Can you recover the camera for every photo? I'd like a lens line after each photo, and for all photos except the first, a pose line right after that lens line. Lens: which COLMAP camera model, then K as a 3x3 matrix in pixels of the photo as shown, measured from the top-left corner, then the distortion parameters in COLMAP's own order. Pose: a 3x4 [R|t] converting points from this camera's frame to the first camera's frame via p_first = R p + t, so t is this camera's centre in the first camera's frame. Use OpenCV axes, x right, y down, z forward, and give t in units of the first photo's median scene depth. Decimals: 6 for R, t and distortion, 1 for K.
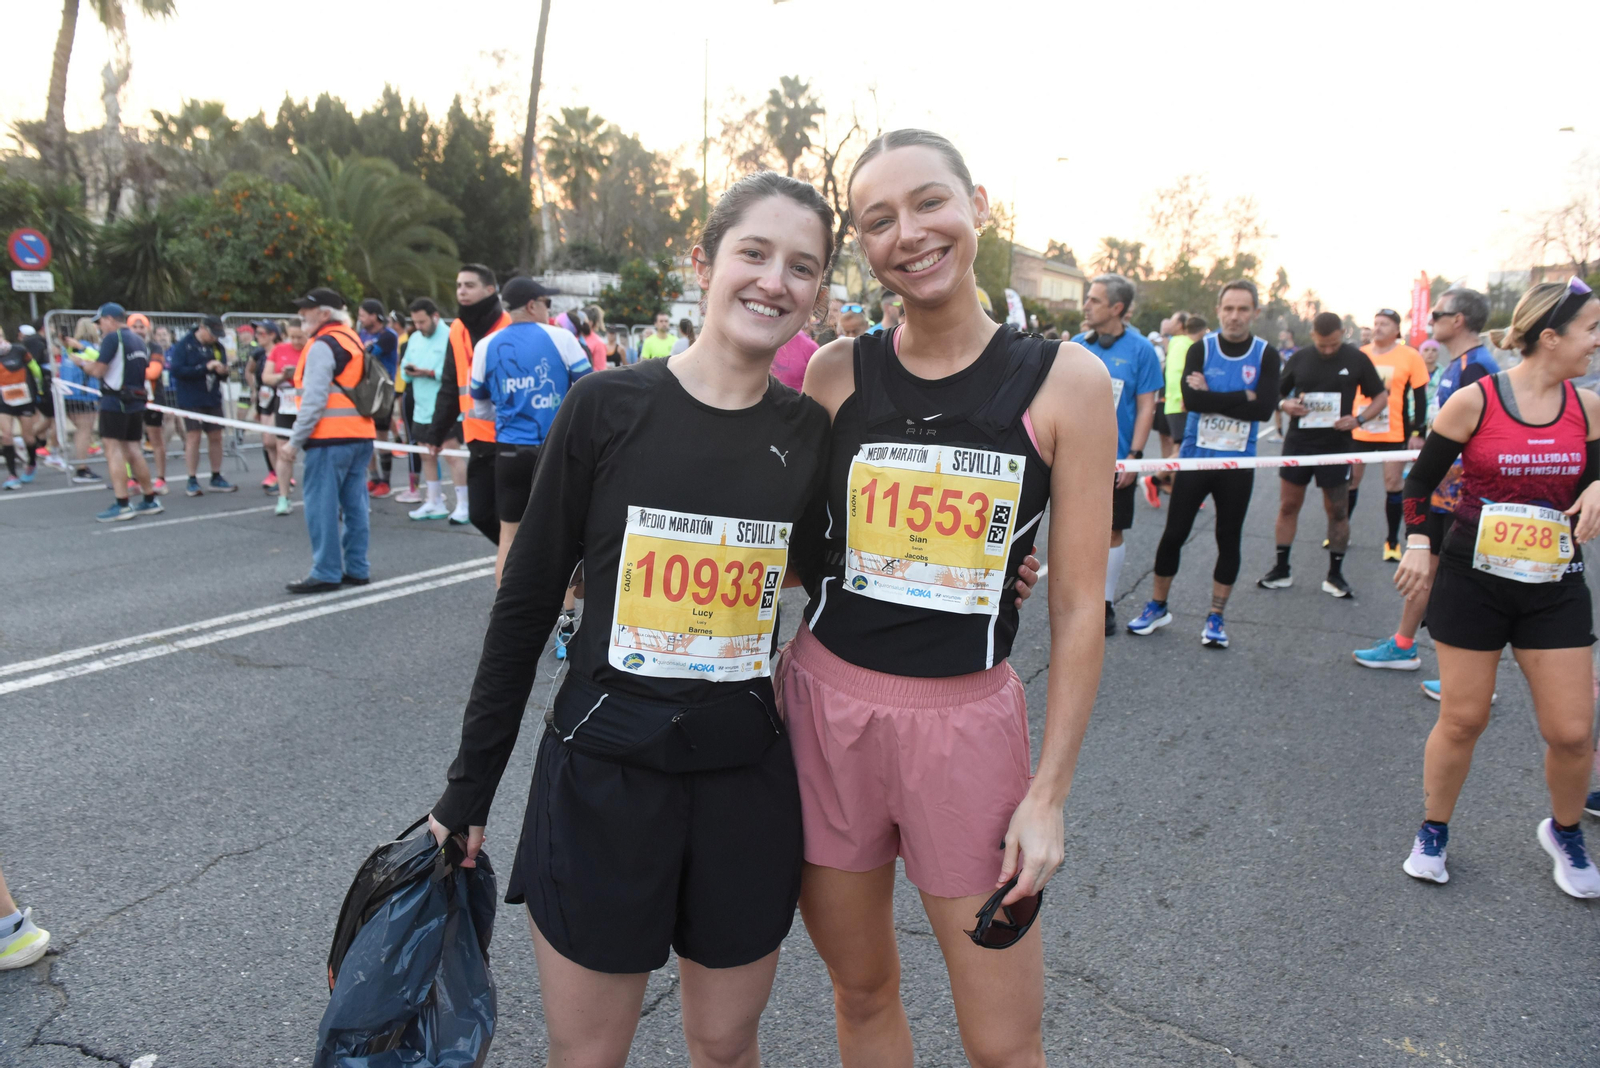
lens RADIAL K [[1101.1, 0, 796.7], [0, 1101.1, 528.2], [0, 0, 1]] dist [-0.049235, -0.003945]
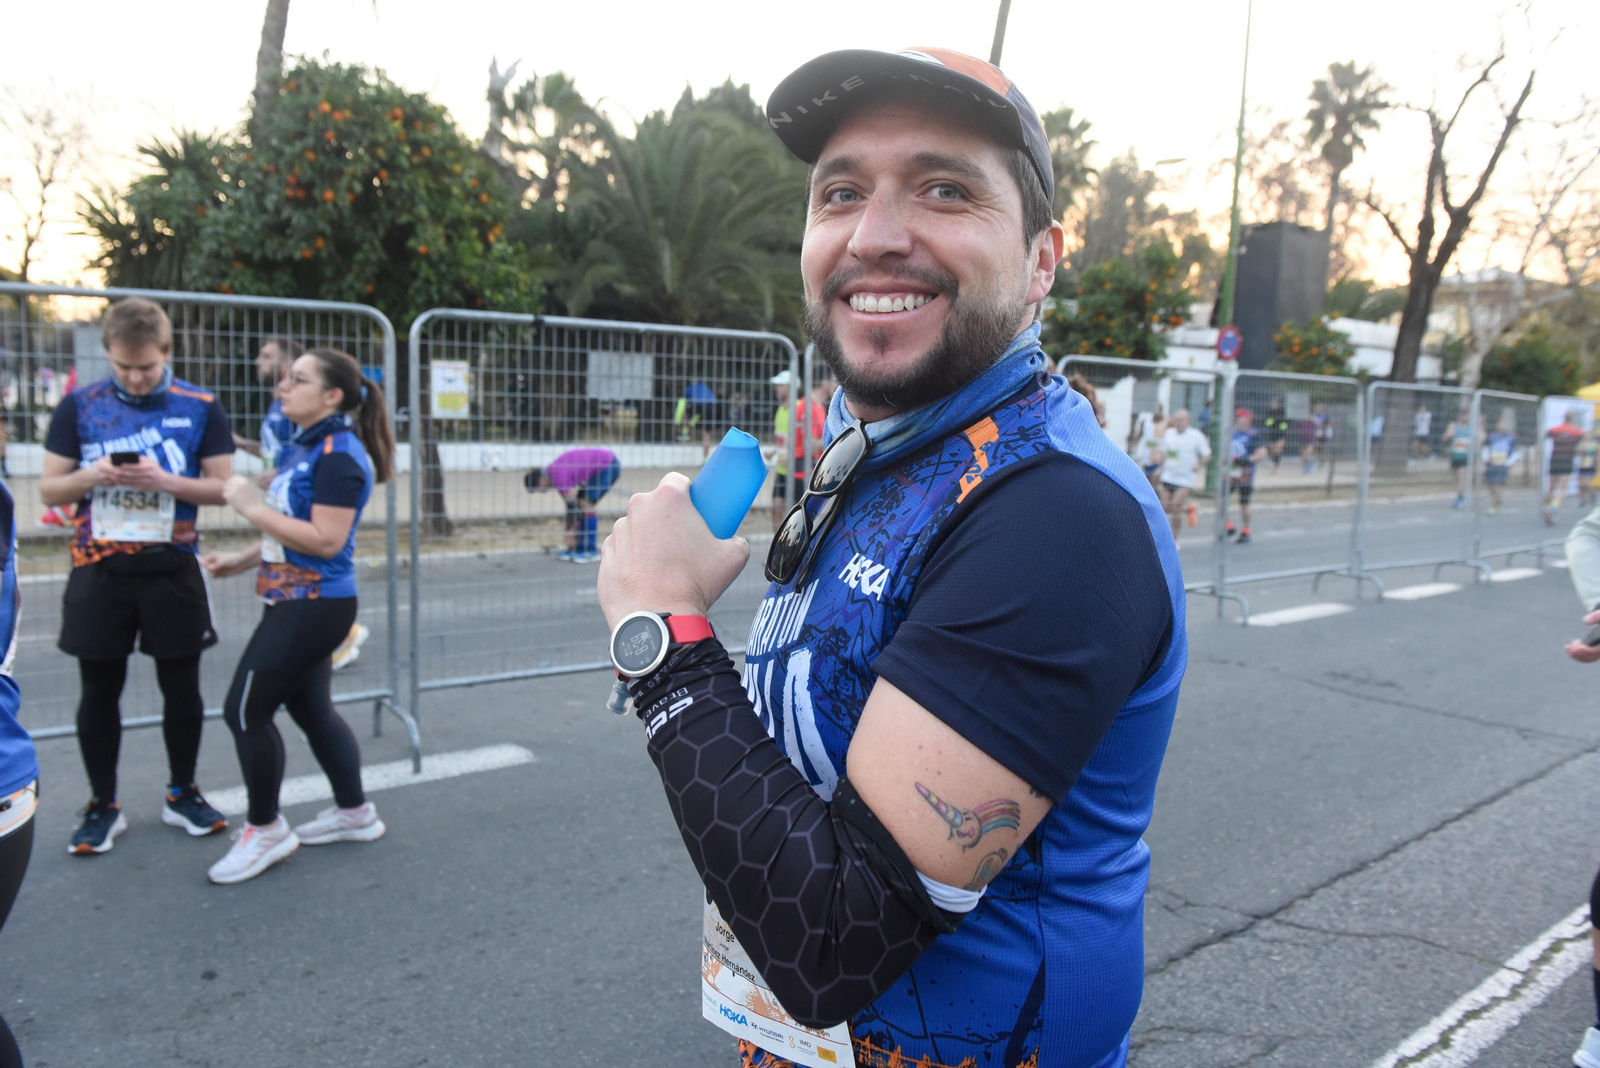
lens RADIAL K [[1101.1, 0, 796.7], [0, 1101.1, 528.2], [0, 0, 1]] dist [-0.049235, -0.003945]
pose [[0.909616, 0.074506, -0.408714, -0.021879], [-0.094444, 0.995114, -0.028786, -0.031105], [0.404572, 0.064785, 0.912208, 0.180017]]
